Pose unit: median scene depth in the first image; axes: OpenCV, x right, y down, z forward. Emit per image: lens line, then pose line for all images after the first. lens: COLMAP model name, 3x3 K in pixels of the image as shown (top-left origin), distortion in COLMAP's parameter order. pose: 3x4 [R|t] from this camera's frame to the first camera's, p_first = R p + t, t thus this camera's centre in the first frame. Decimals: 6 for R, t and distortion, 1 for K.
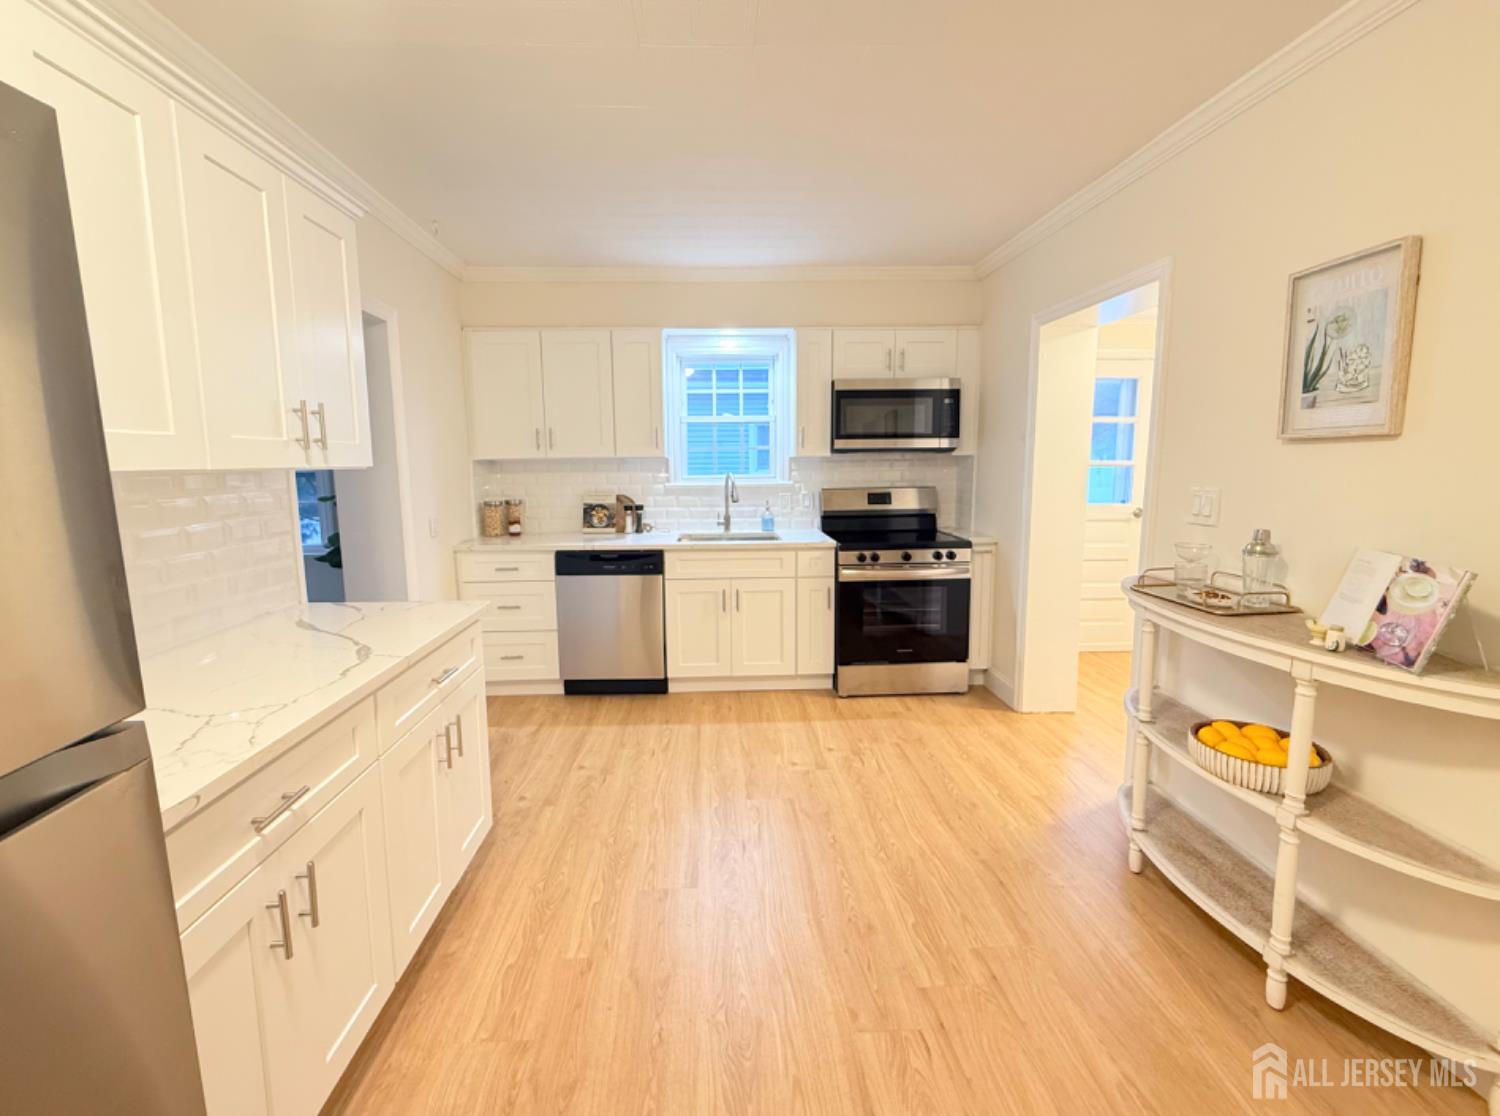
lens RADIAL K [[635.1, 0, 716.3], [0, 635.1, 536.5], [0, 0, 1]] dist [0.007343, -0.000148]
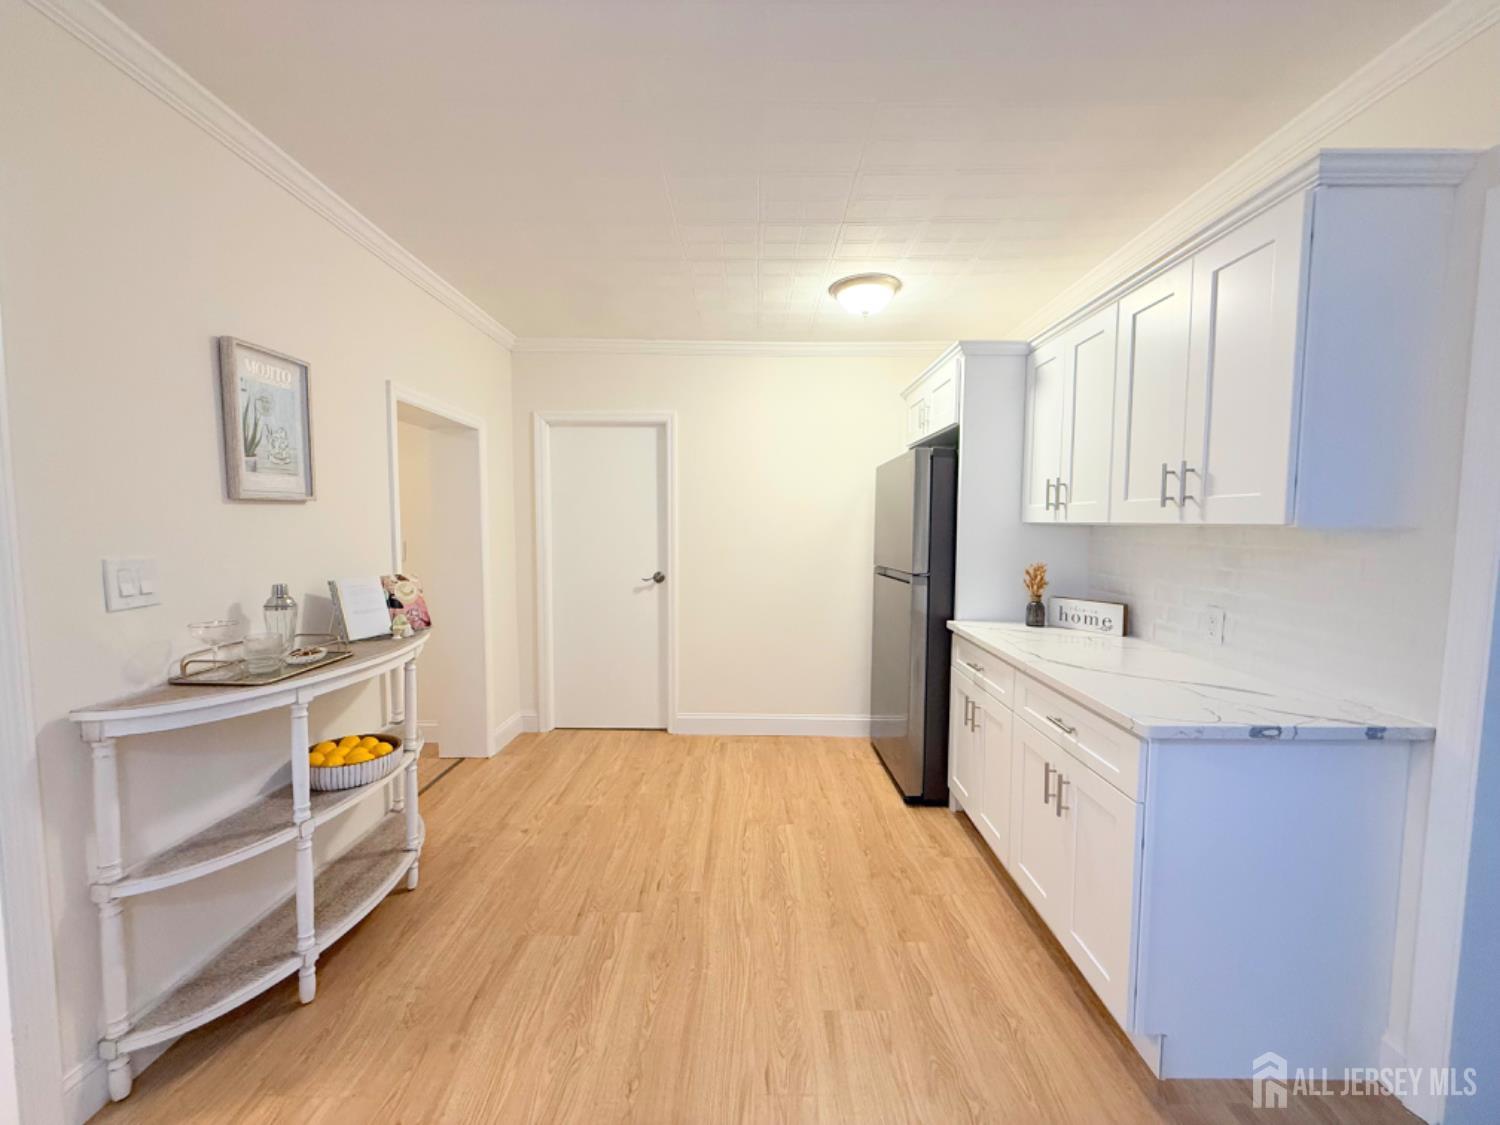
lens RADIAL K [[593.9, 0, 765.0], [0, 593.9, 562.1], [0, 0, 1]] dist [-0.000926, 0.000155]
pose [[-0.999962, 0.003471, -0.007942, 0.029963], [0.001898, 0.981755, 0.190141, -0.110461], [0.008457, 0.190119, -0.981725, 0.934195]]
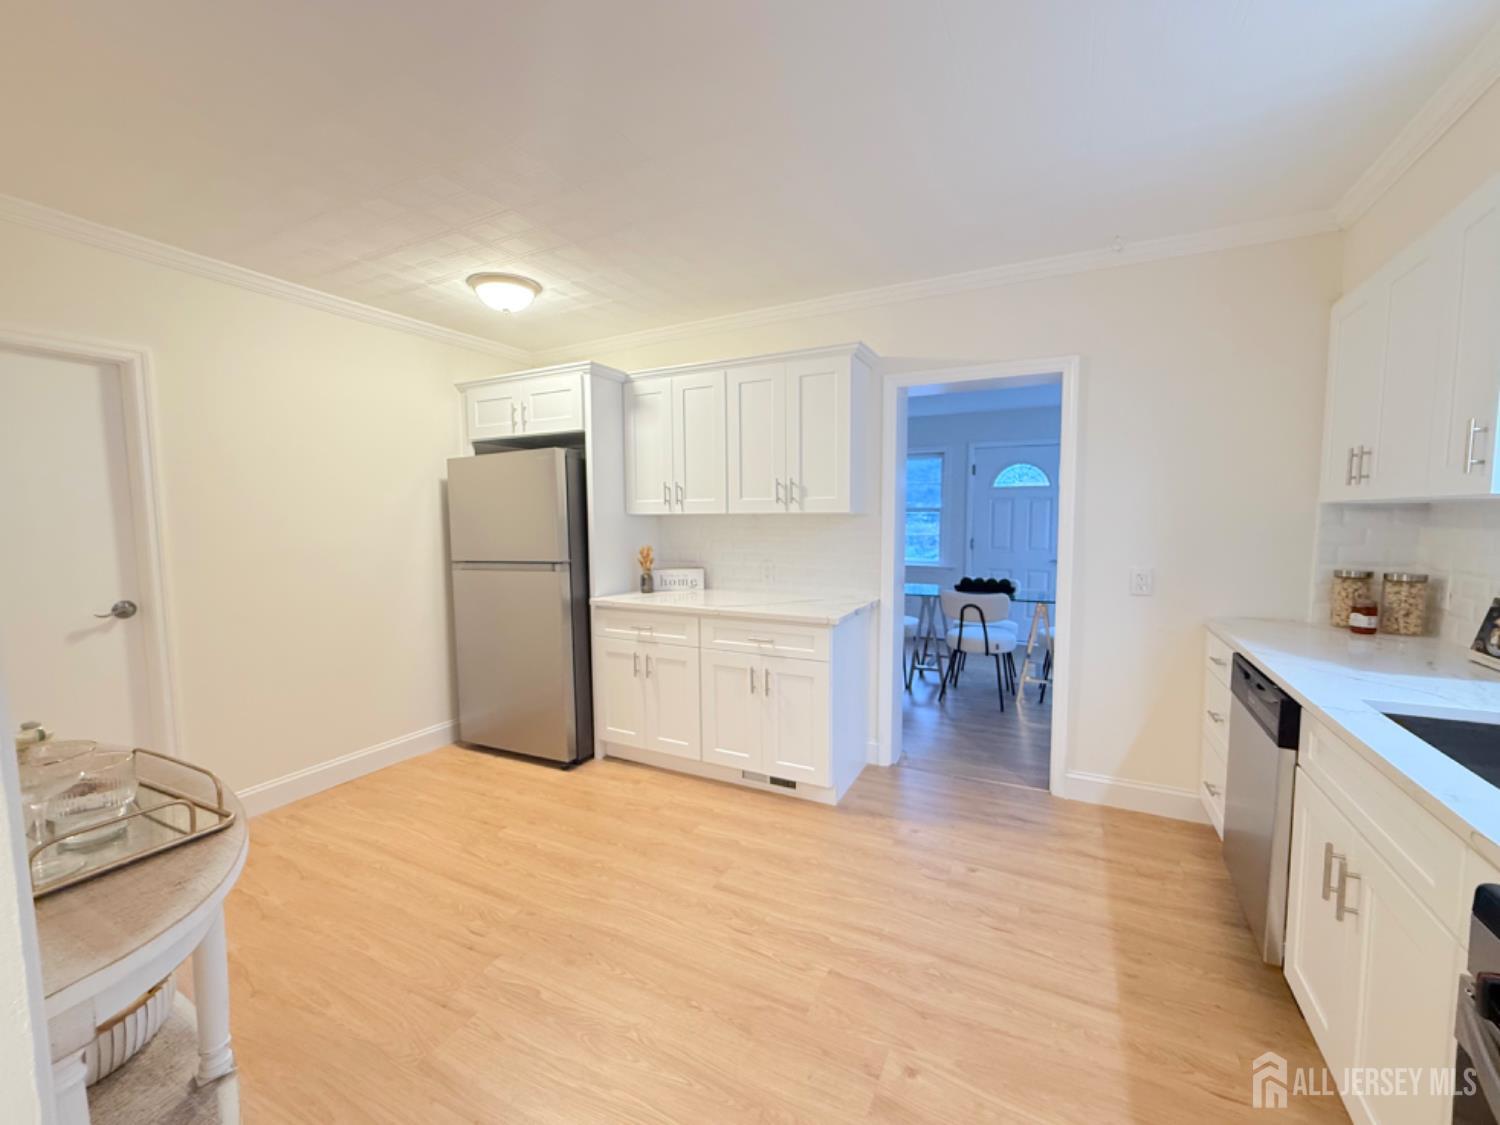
lens RADIAL K [[593.9, 0, 752.3], [0, 593.9, 562.7], [0, 0, 1]] dist [-0.000926, 0.000155]
pose [[-0.454649, 0.085888, -0.886520, 0.459088], [-0.097067, 0.984633, 0.145173, -0.098427], [0.885365, 0.152055, -0.439326, 0.803275]]
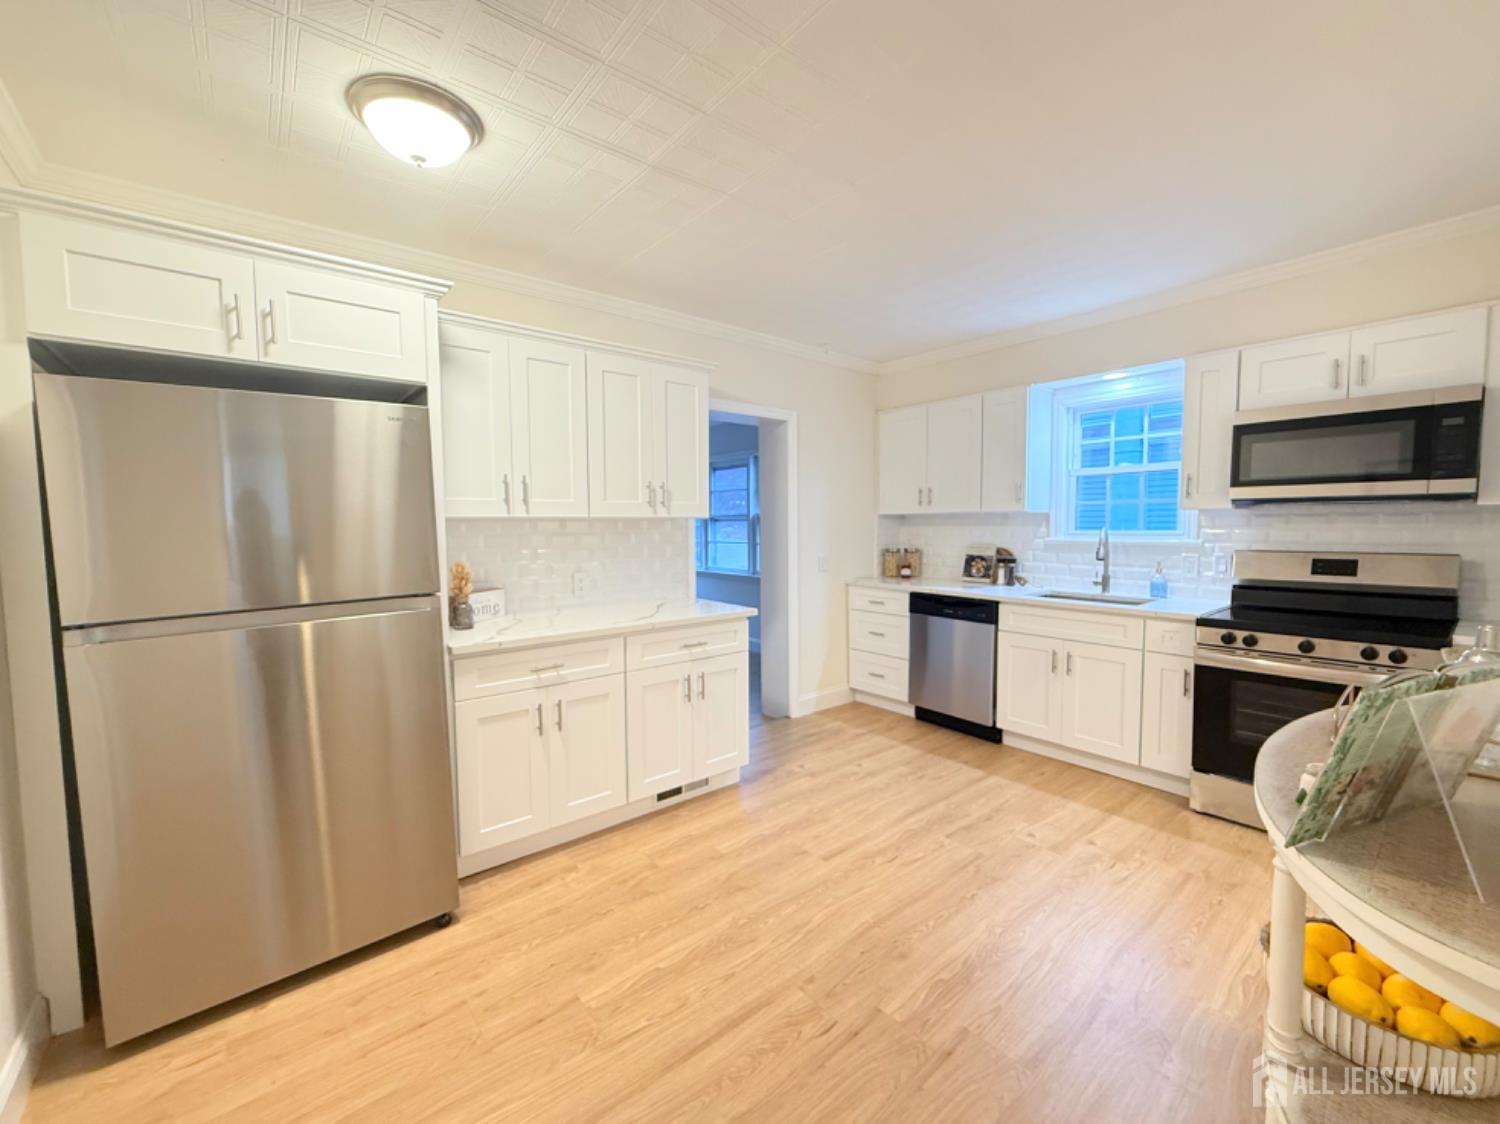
lens RADIAL K [[593.9, 0, 737.1], [0, 593.9, 563.6], [0, 0, 1]] dist [-0.000926, 0.000155]
pose [[0.608019, 0.061984, -0.791499, 0.408436], [-0.096018, 0.995371, 0.004190, -0.002651], [0.788095, 0.073451, 0.611156, 0.072387]]
